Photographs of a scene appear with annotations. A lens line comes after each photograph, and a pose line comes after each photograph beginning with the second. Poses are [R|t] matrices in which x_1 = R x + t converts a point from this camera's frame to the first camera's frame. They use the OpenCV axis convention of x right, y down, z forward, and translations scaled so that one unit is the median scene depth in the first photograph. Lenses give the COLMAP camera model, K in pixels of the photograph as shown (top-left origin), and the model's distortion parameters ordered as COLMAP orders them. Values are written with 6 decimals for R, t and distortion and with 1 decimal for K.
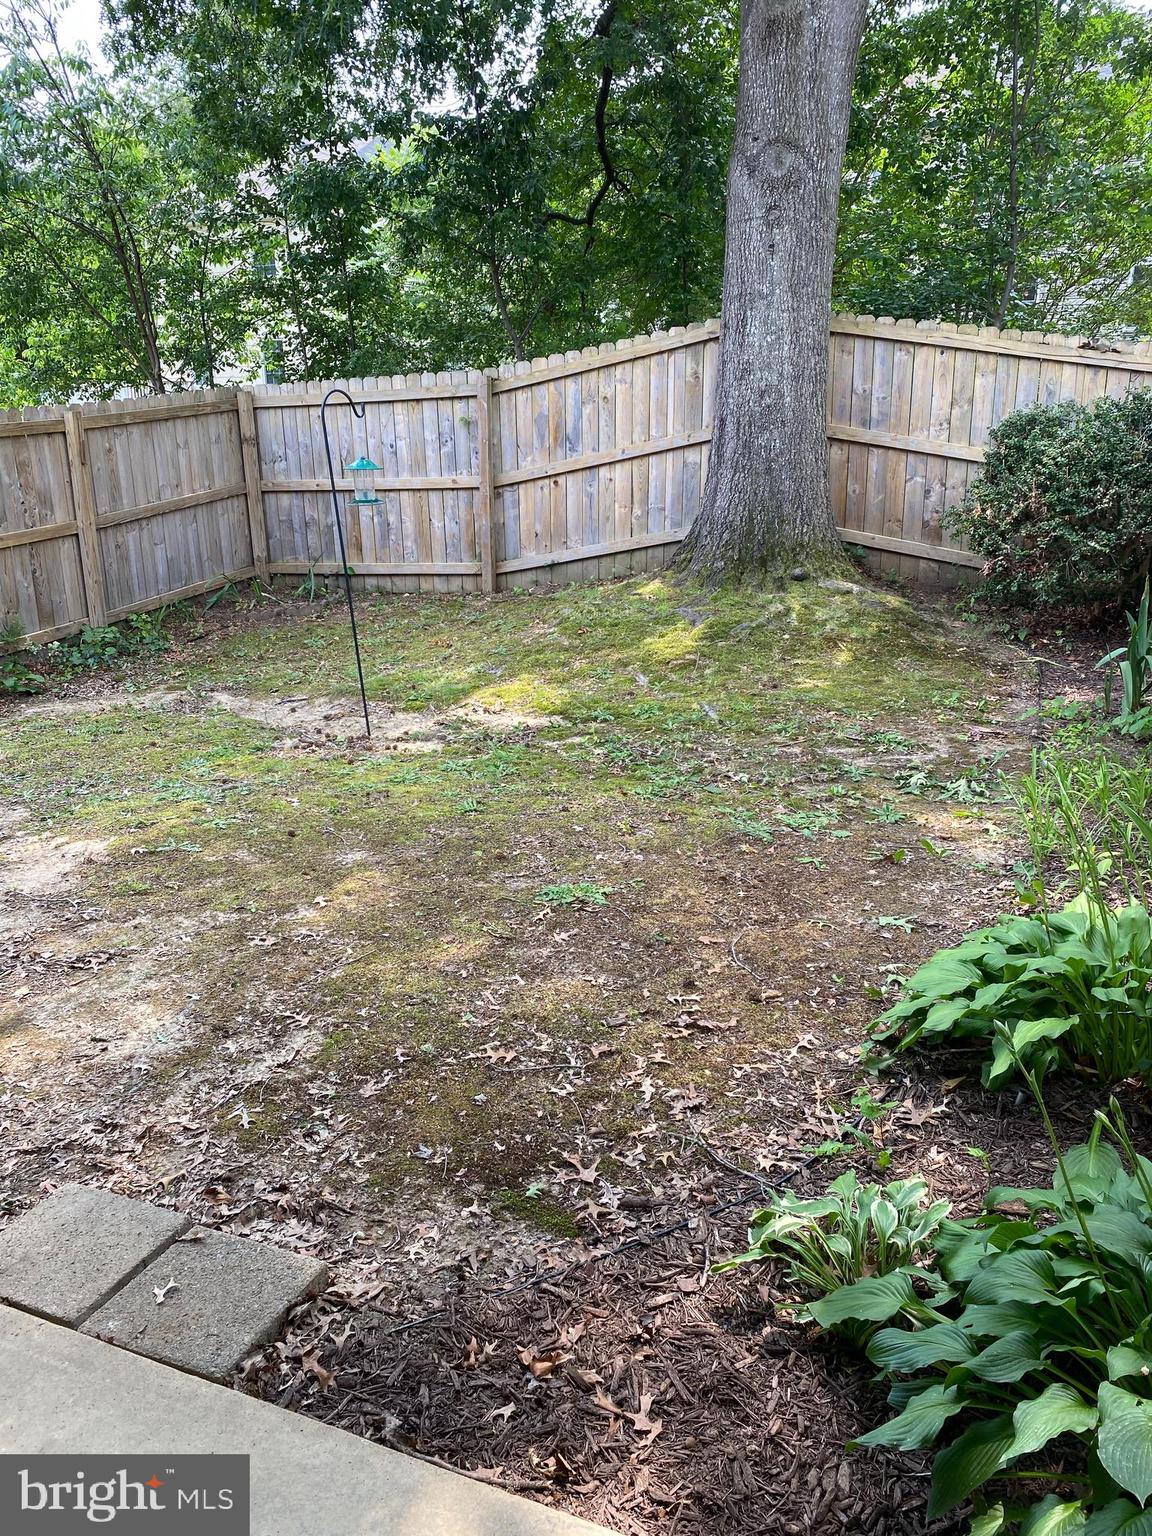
lens RADIAL K [[1170.6, 0, 576.0], [0, 1170.6, 768.0], [0, 0, 1]] dist [-0.001215, -0.082543]
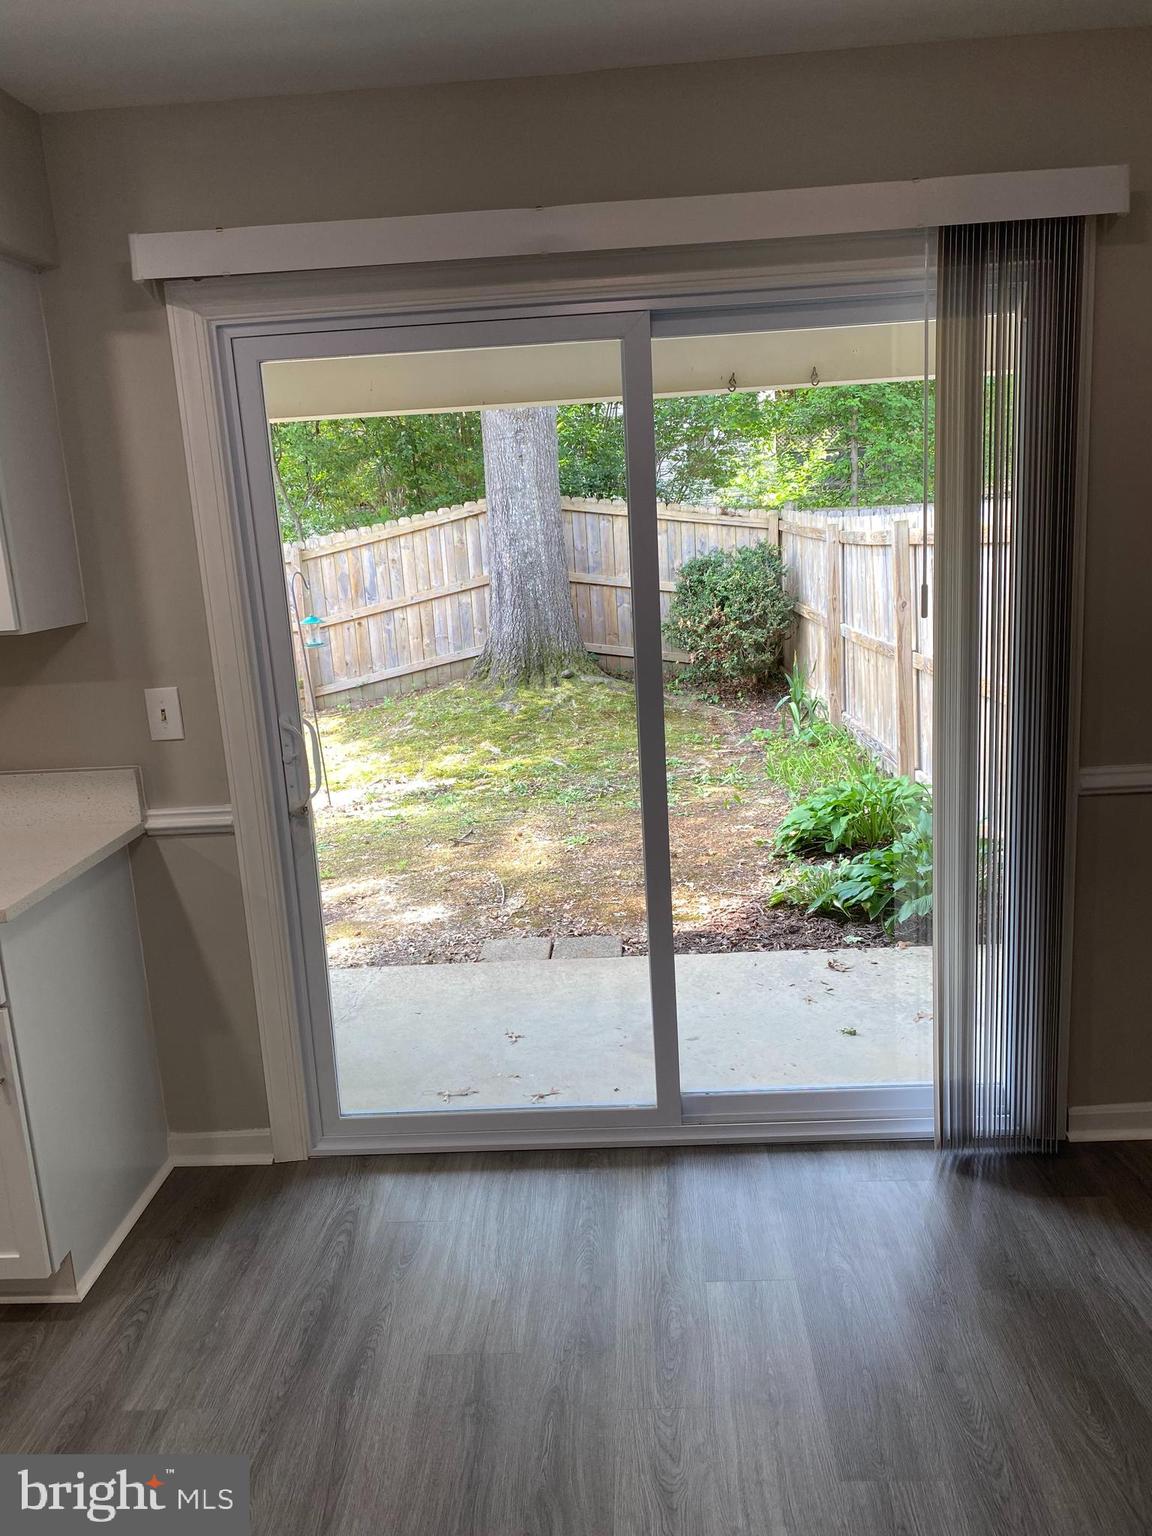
lens RADIAL K [[1187.0, 0, 566.5], [0, 1187.0, 766.2], [0, 0, 1]] dist [0.084798, -0.130336]
pose [[0.937419, -0.105883, 0.331715, -0.294880], [0.142258, 0.985972, -0.087298, 0.072796], [-0.317819, 0.129024, 0.939332, -0.355484]]
